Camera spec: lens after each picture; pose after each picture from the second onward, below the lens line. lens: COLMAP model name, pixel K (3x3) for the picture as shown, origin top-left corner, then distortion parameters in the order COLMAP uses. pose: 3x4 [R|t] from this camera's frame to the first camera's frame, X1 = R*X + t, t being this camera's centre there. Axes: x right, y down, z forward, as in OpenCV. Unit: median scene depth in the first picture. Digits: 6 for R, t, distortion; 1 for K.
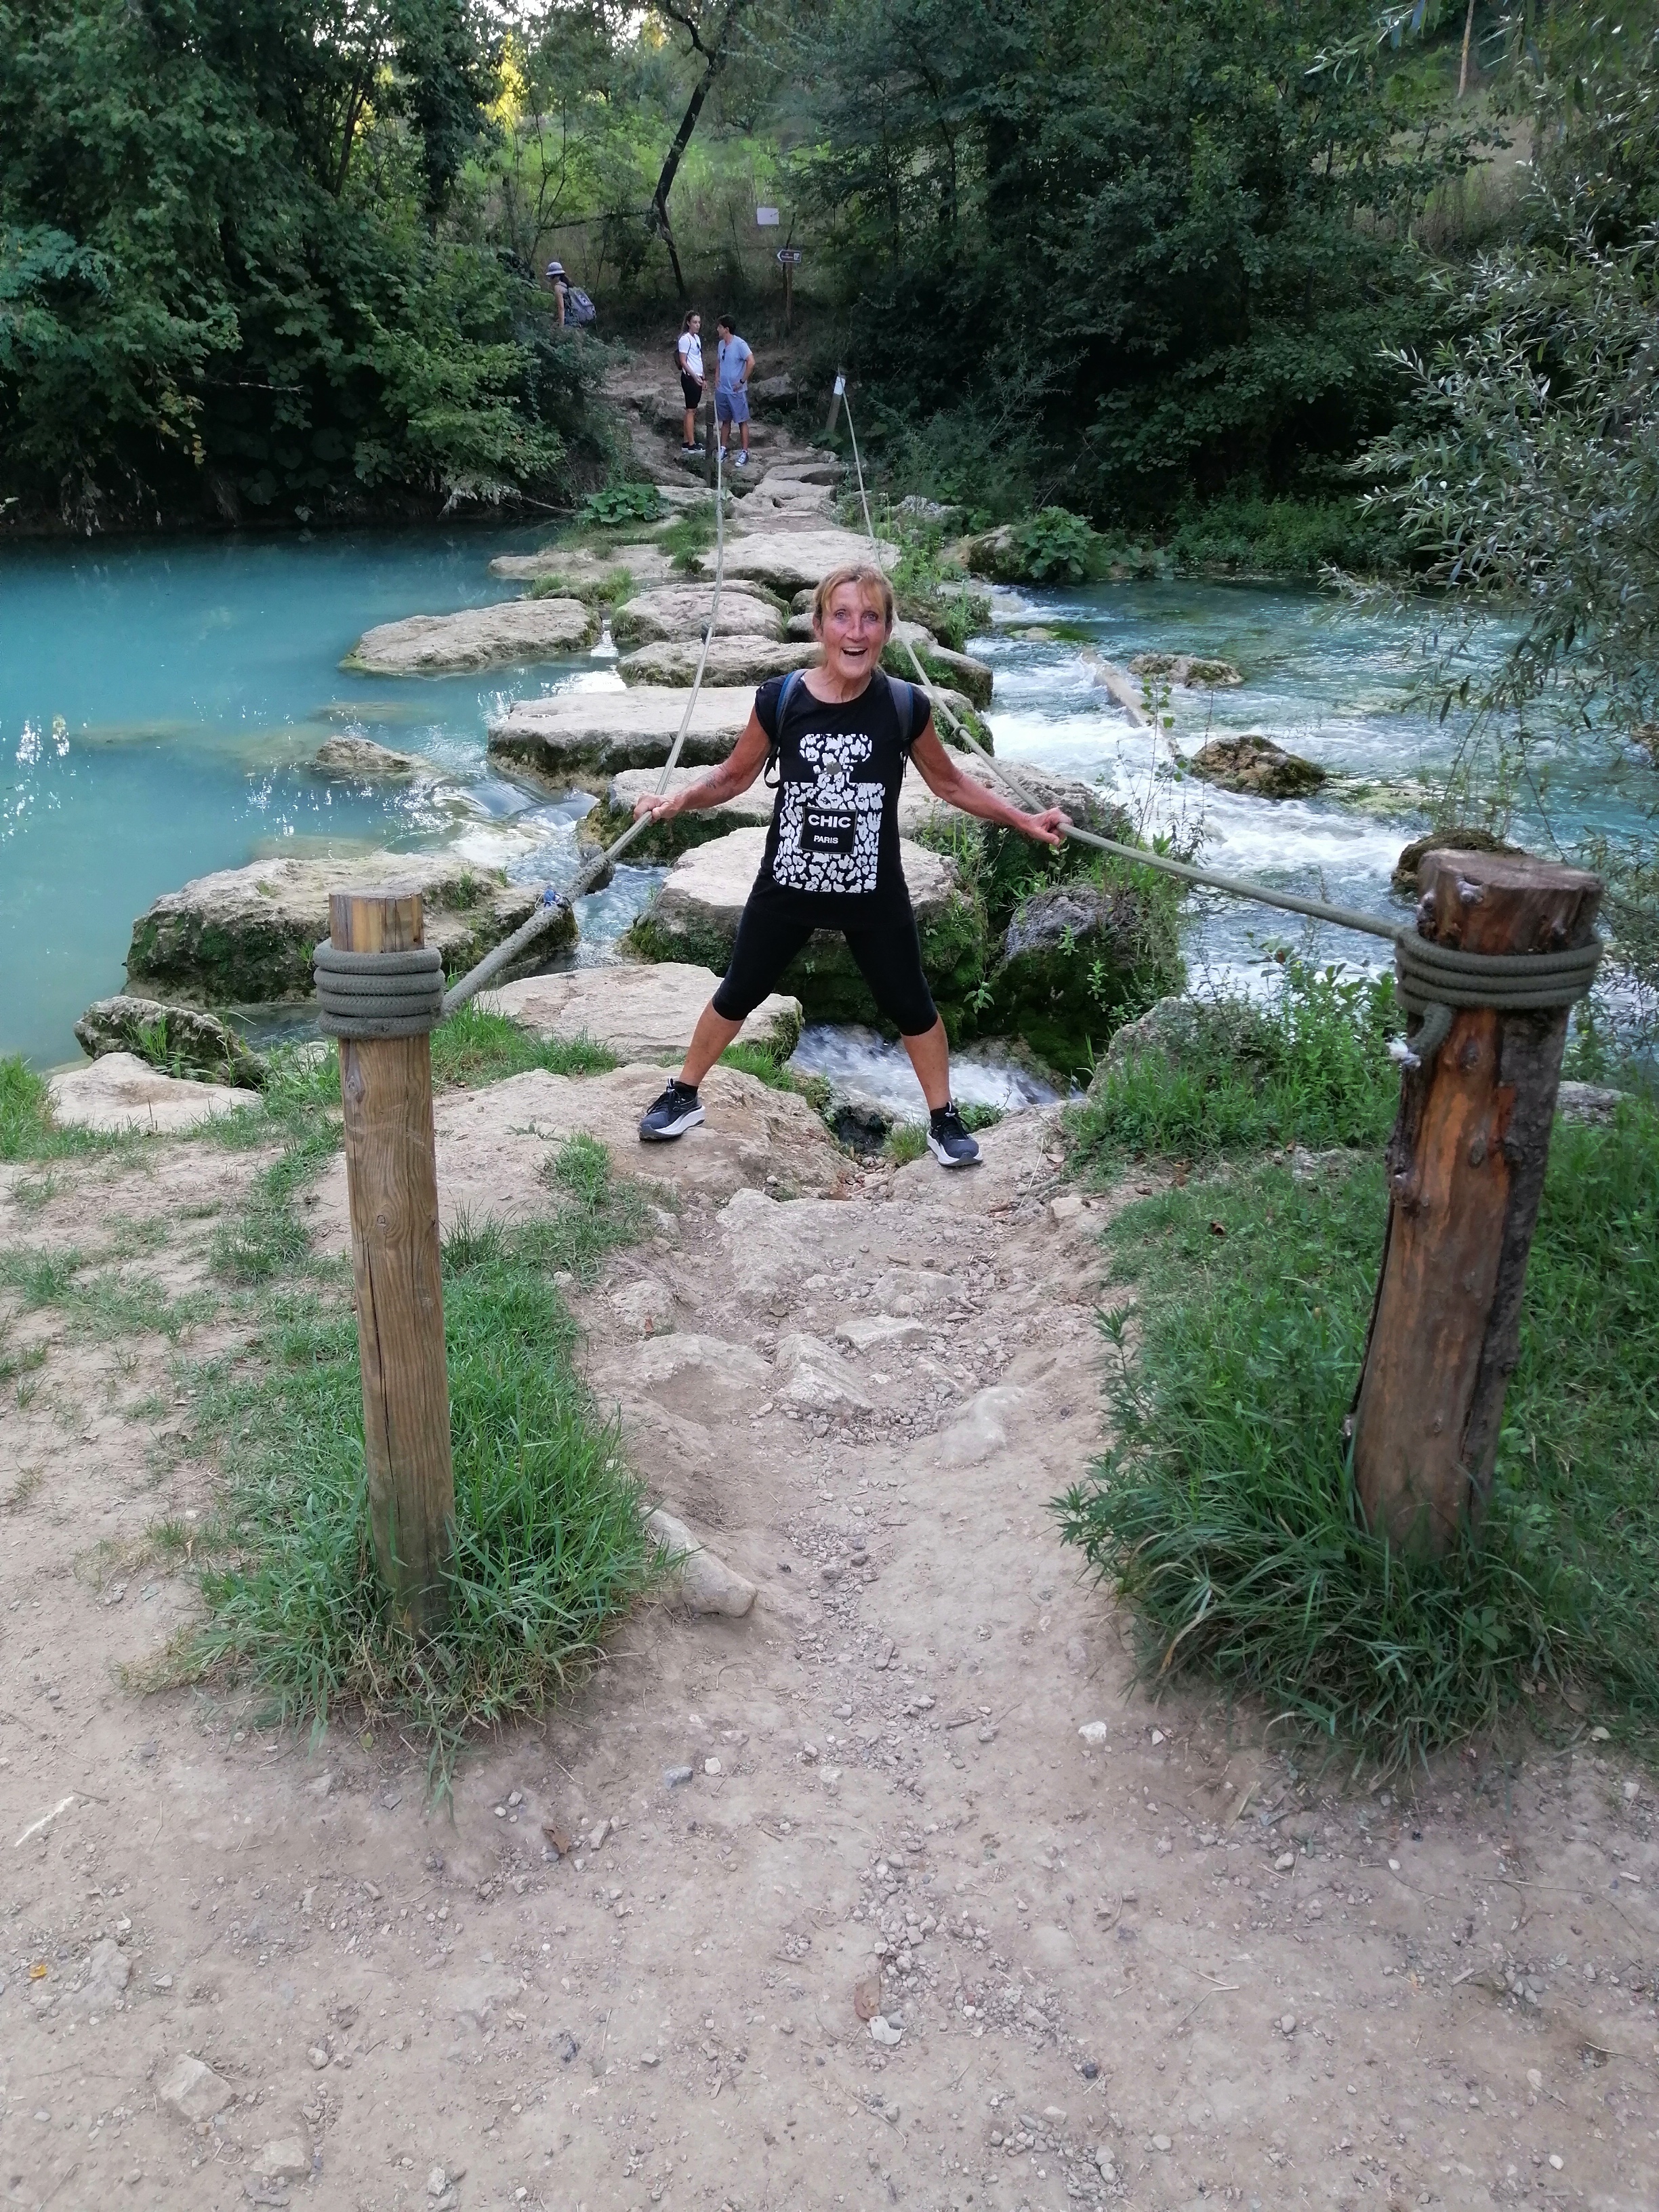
lens RADIAL K [[1567.6, 0, 829.5], [0, 1567.6, 1106.0], [0, 0, 1]] dist [-0.026009, 0.040330]
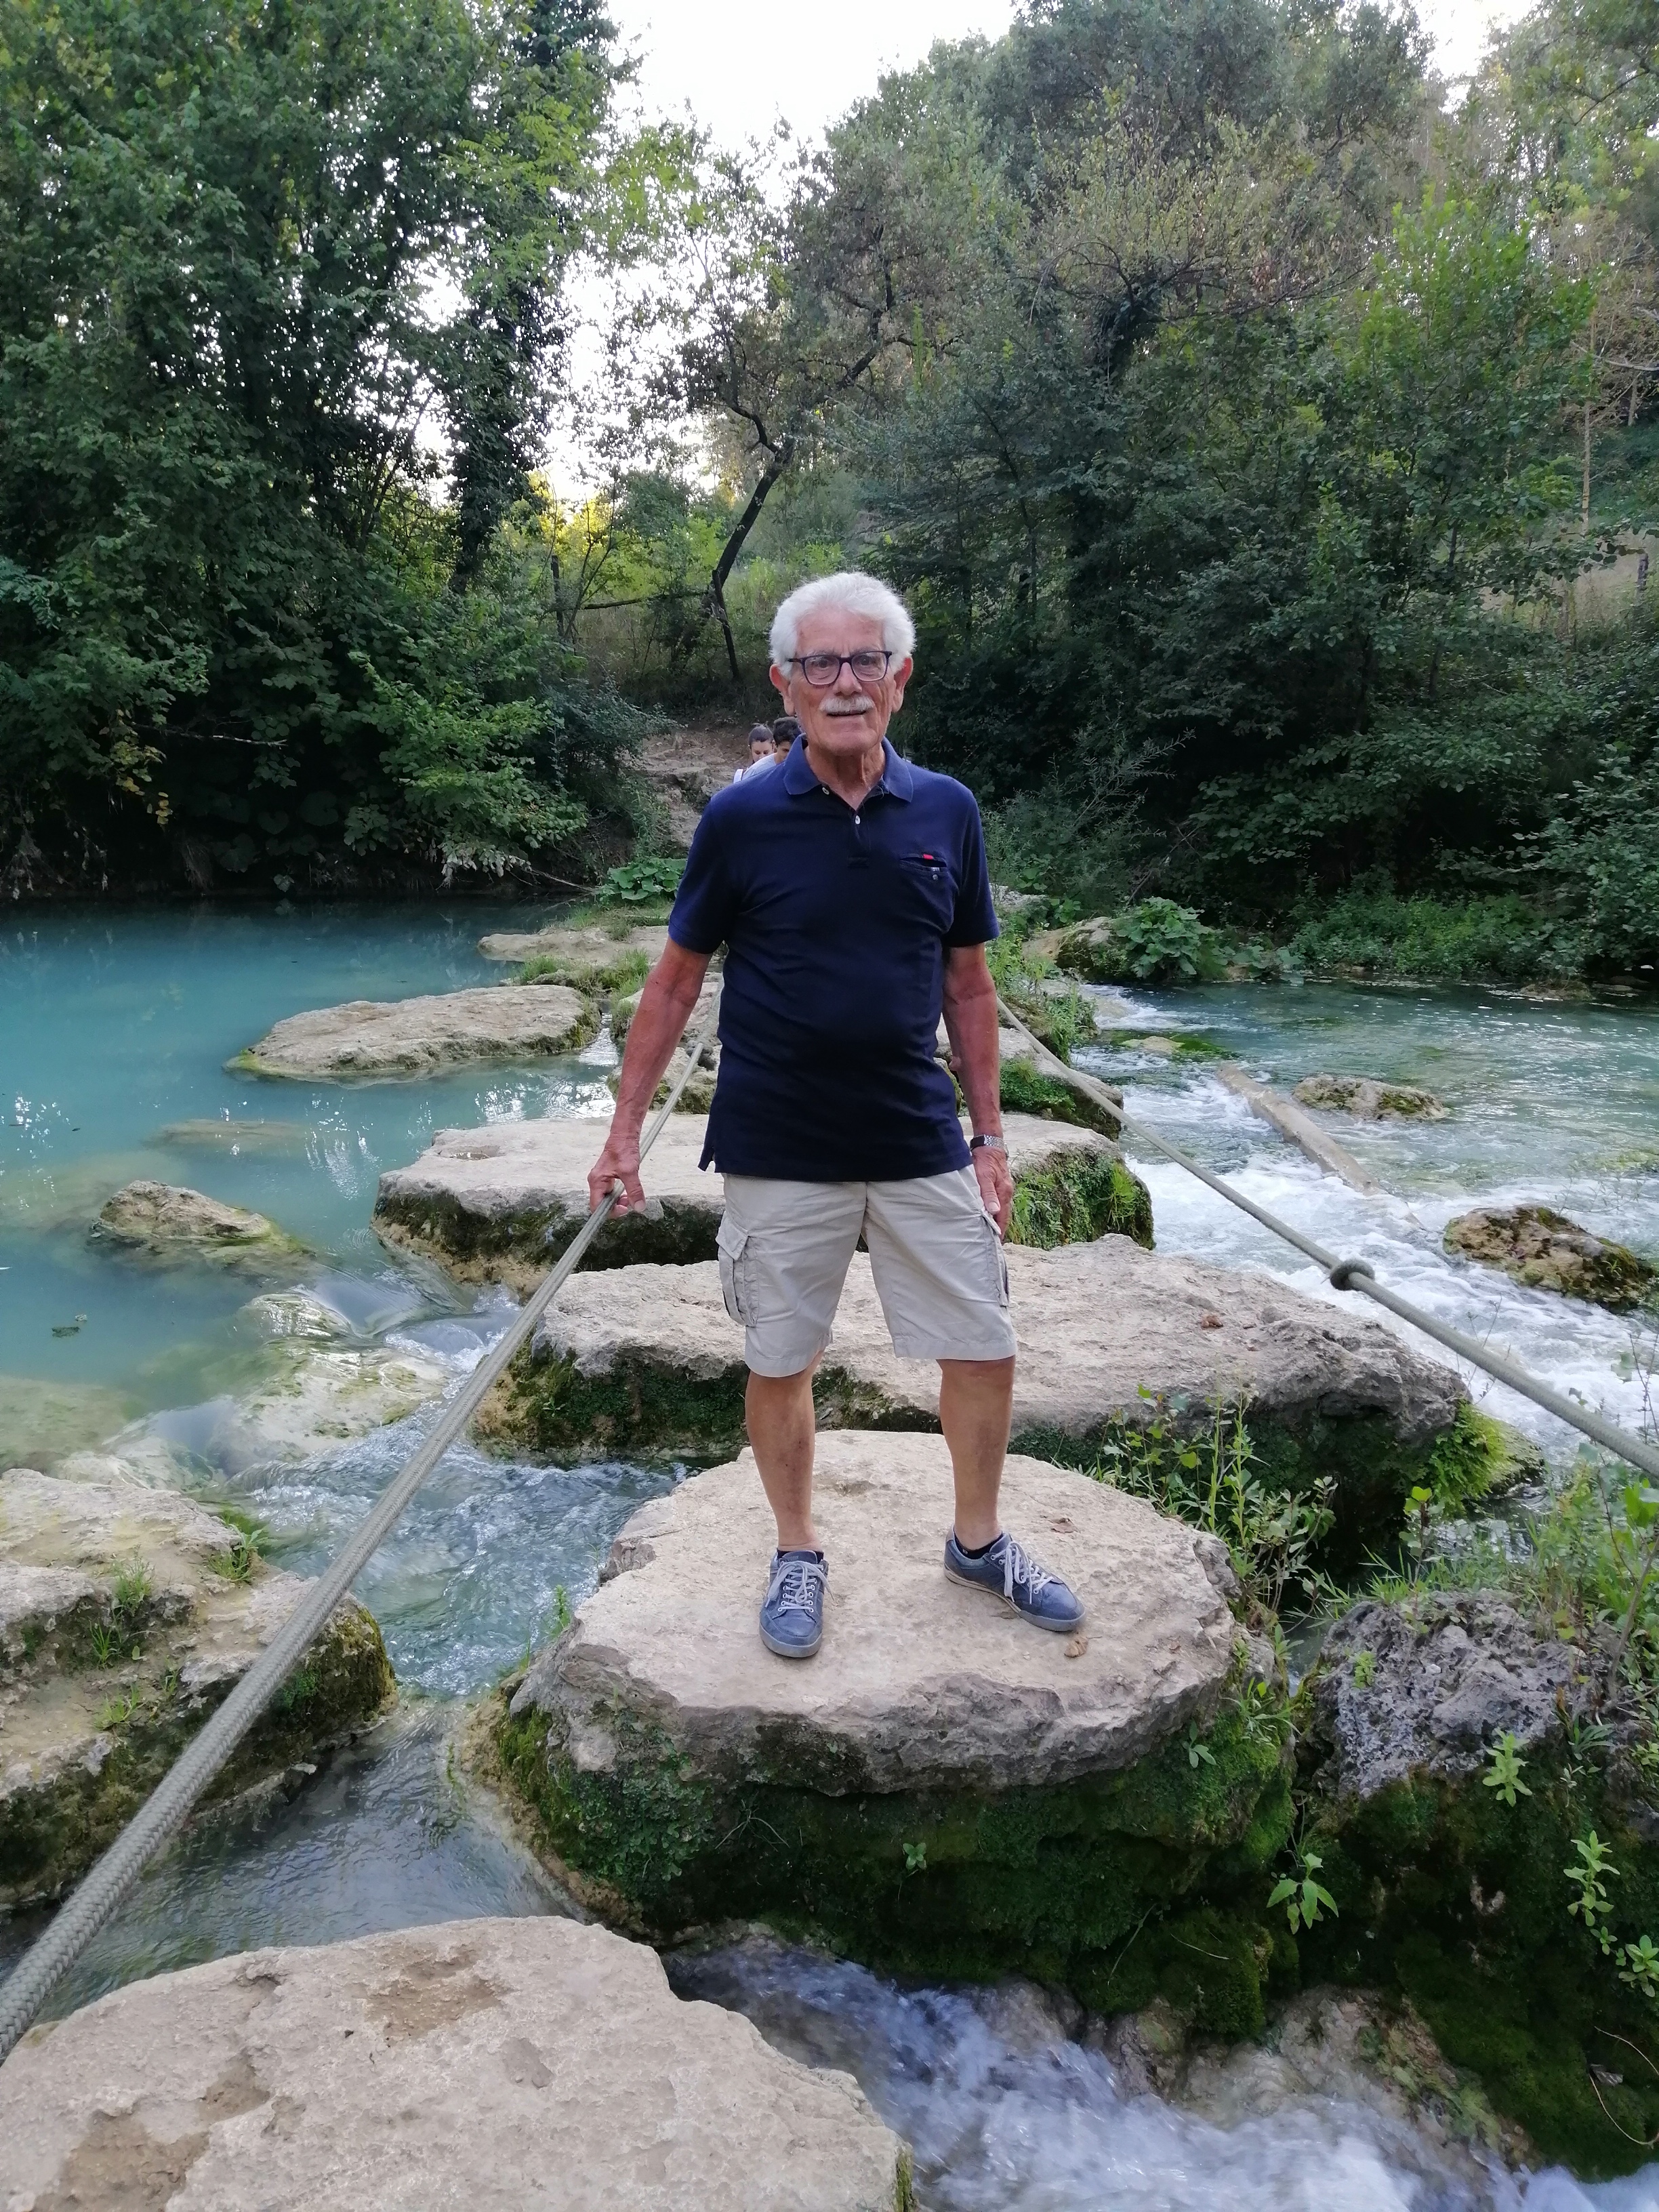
lens RADIAL K [[1567.6, 0, 829.5], [0, 1567.6, 1106.0], [0, 0, 1]] dist [-0.026009, 0.040330]
pose [[0.999288, 0.028900, -0.024241, -0.011853], [-0.033860, 0.970469, -0.238838, -0.069767], [0.016622, 0.239489, 0.970757, 0.214392]]
